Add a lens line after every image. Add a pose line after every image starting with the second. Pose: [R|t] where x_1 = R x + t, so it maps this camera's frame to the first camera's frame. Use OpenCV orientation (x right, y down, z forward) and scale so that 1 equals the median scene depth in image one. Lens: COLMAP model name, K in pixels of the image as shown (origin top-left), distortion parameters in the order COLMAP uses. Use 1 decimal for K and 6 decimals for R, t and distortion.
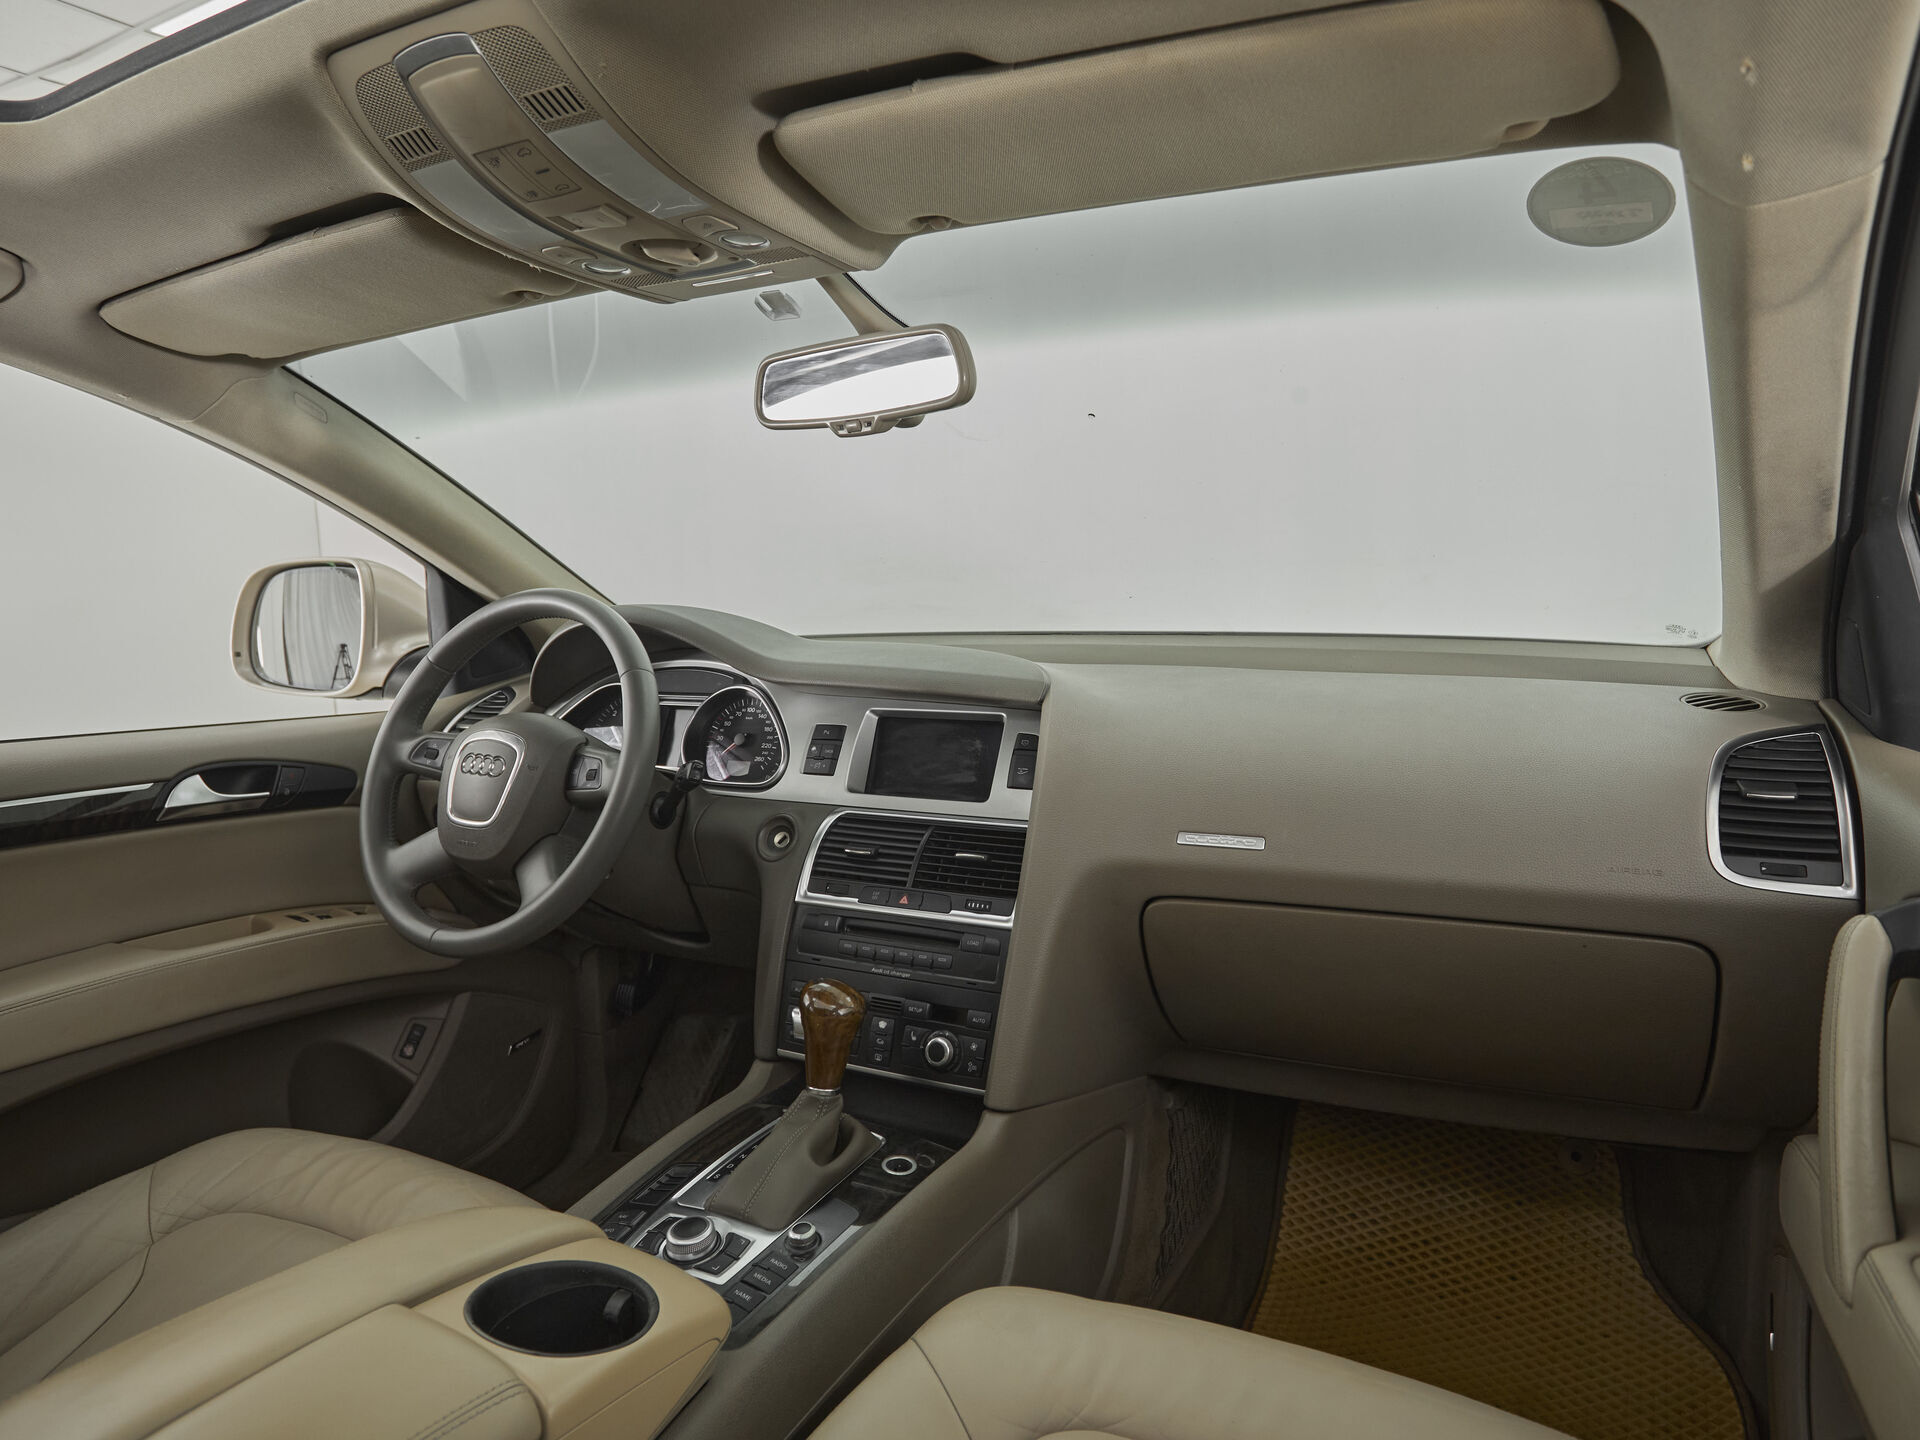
lens RADIAL K [[1123.9, 0, 1020.6], [0, 1123.9, 698.2], [0, 0, 1]] dist [0.000201, -0.000629]
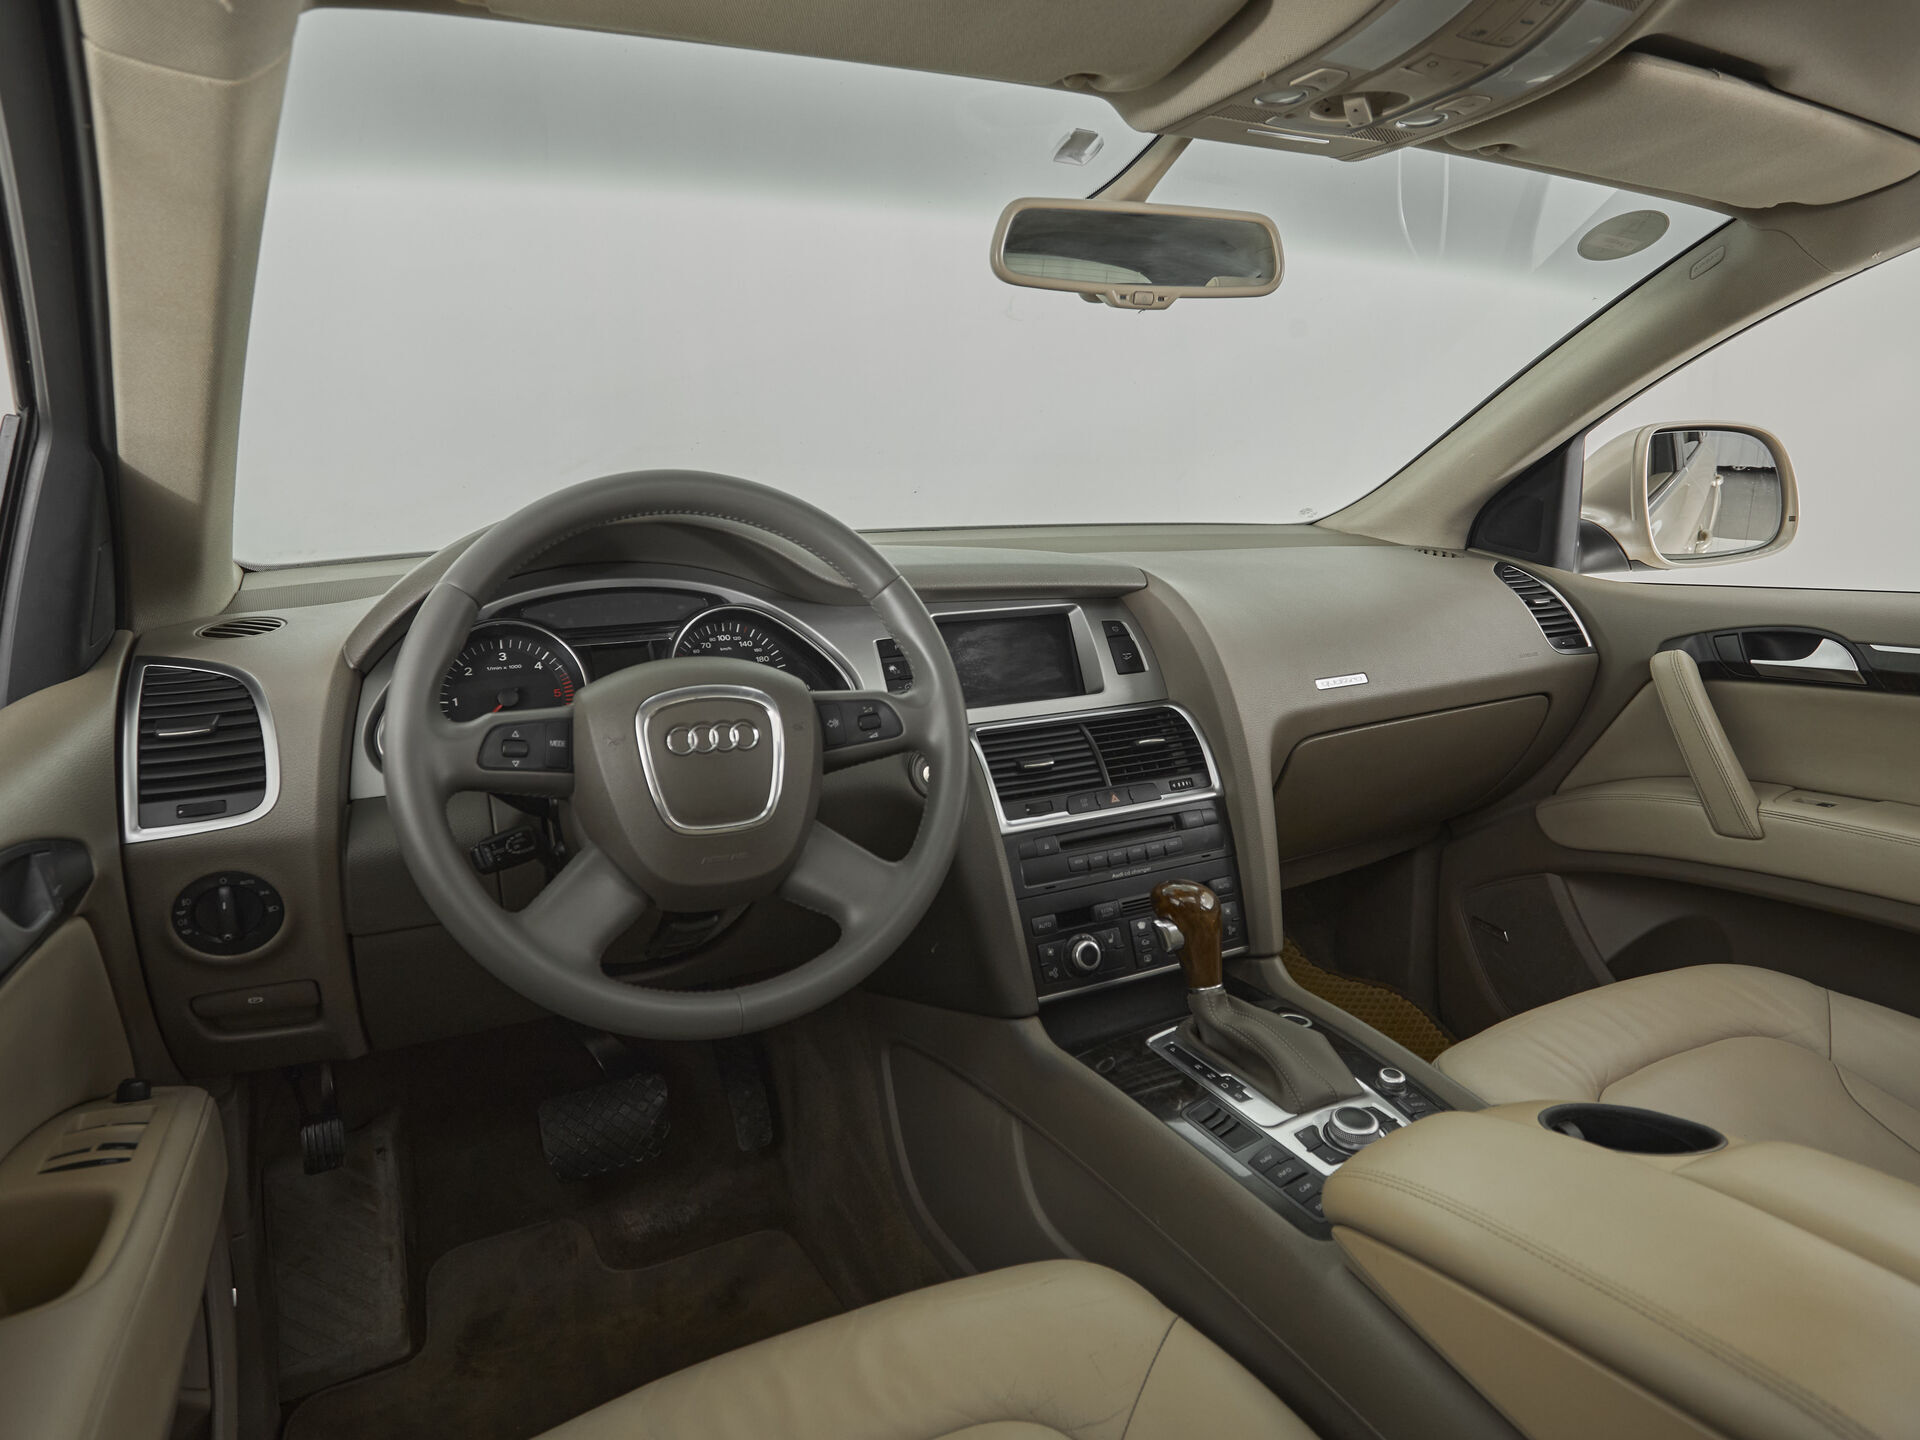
lens RADIAL K [[1180.6, 0, 984.4], [0, 1180.6, 649.6], [0, 0, 1]] dist [-0.000397, 0.001014]
pose [[0.593882, -0.105359, 0.797624, -0.892585], [0.086530, 0.994002, 0.066872, -0.022759], [-0.799885, 0.029304, 0.599437, 0.444212]]
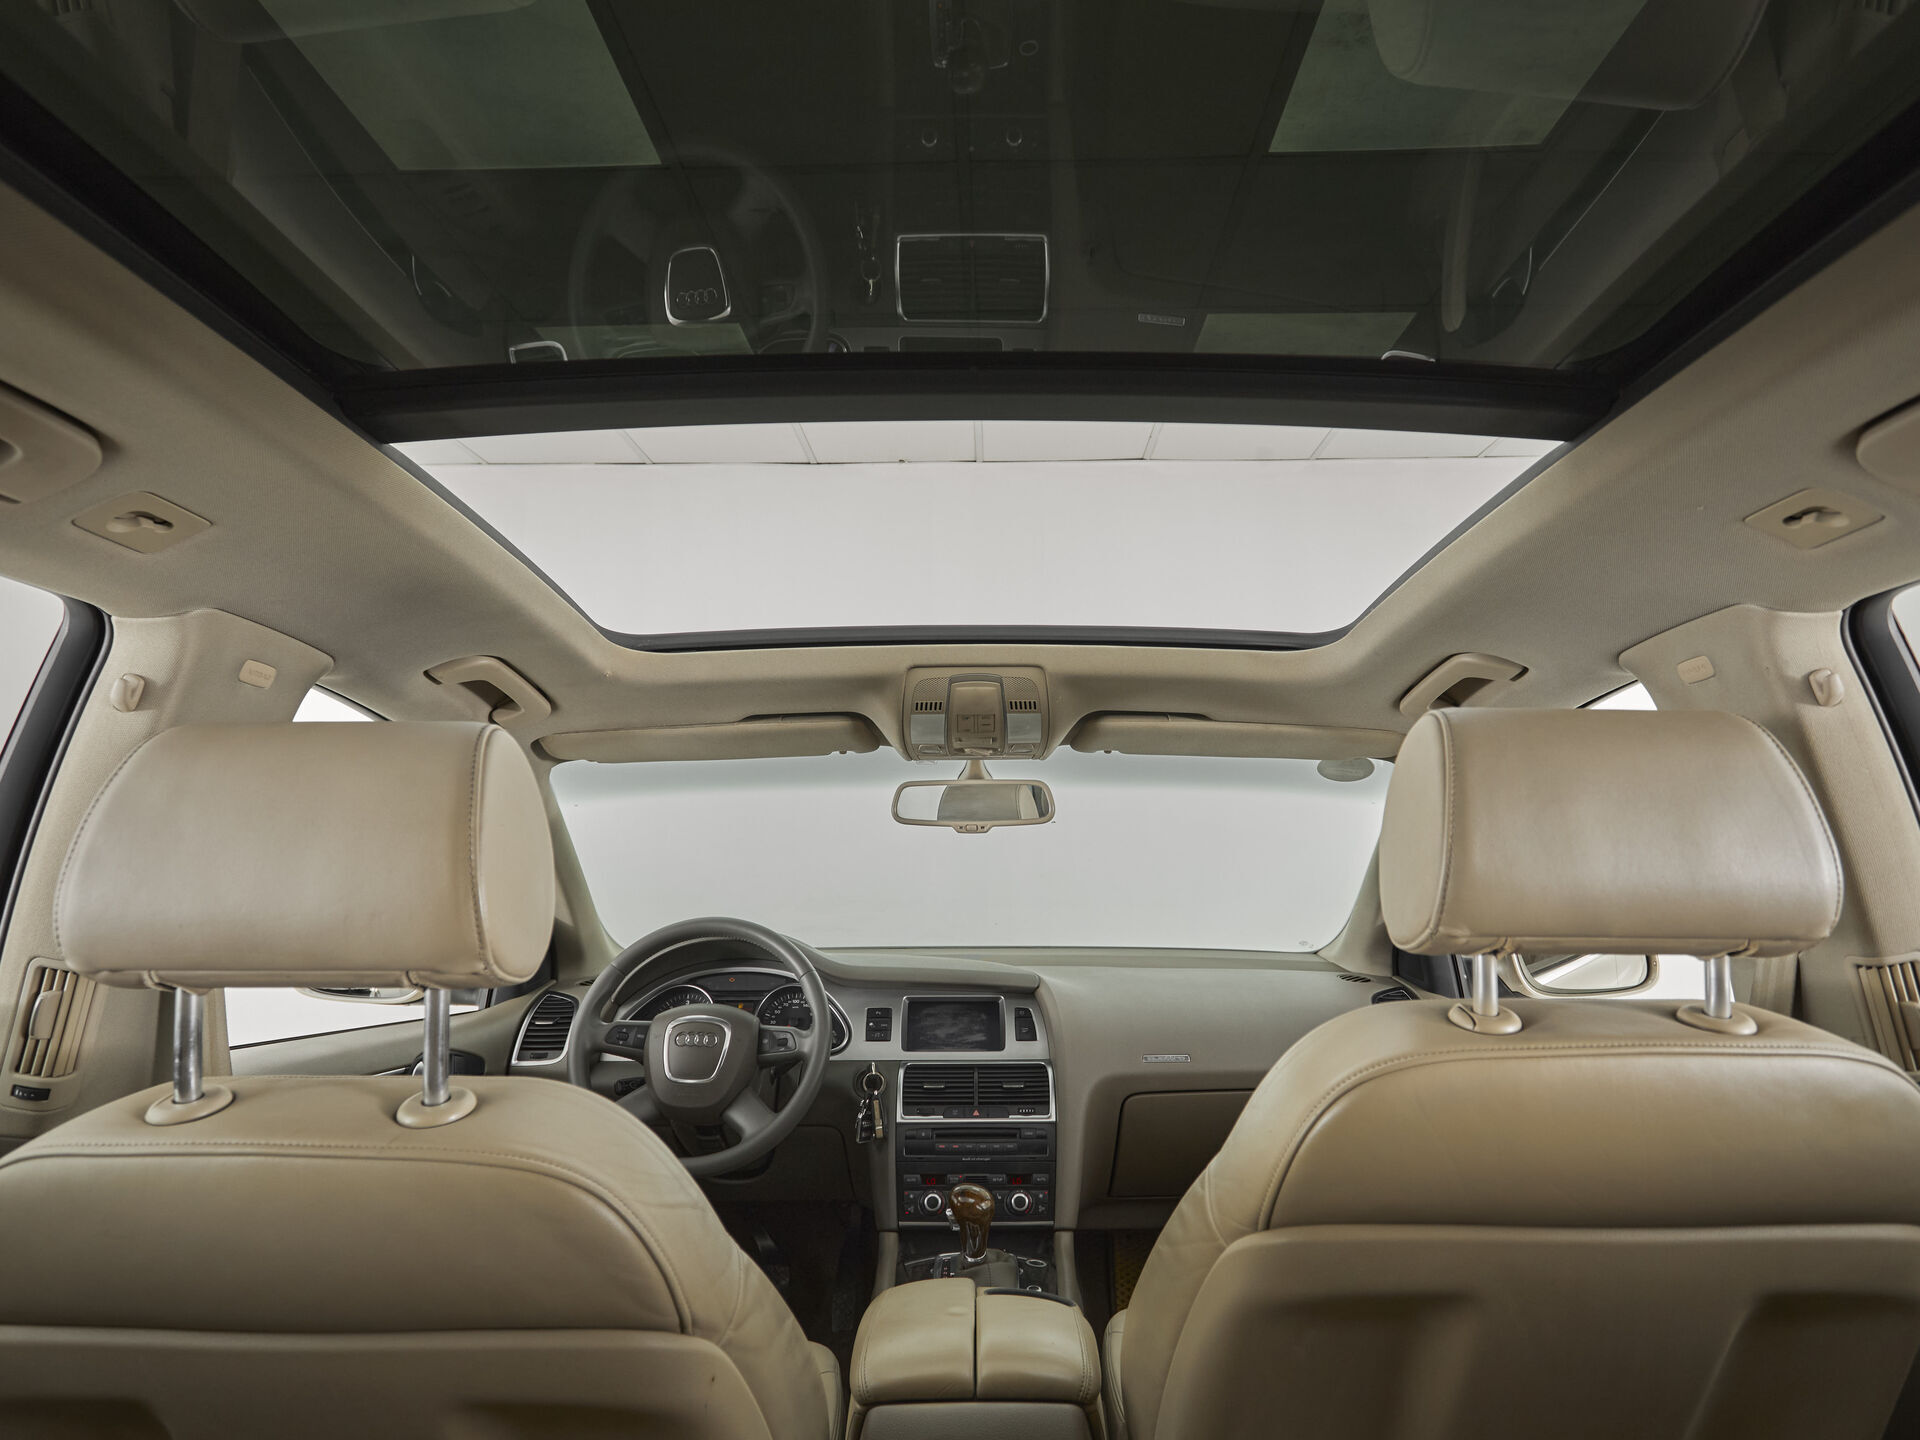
lens RADIAL K [[1038.8, 0, 975.2], [0, 1038.8, 764.6], [0, 0, 1]] dist [-0.000756, -0.000068]
pose [[0.901059, 0.071874, 0.427700, -0.725757], [0.029909, 0.973526, -0.226609, 0.027403], [-0.432665, 0.216980, 0.875055, -0.391512]]
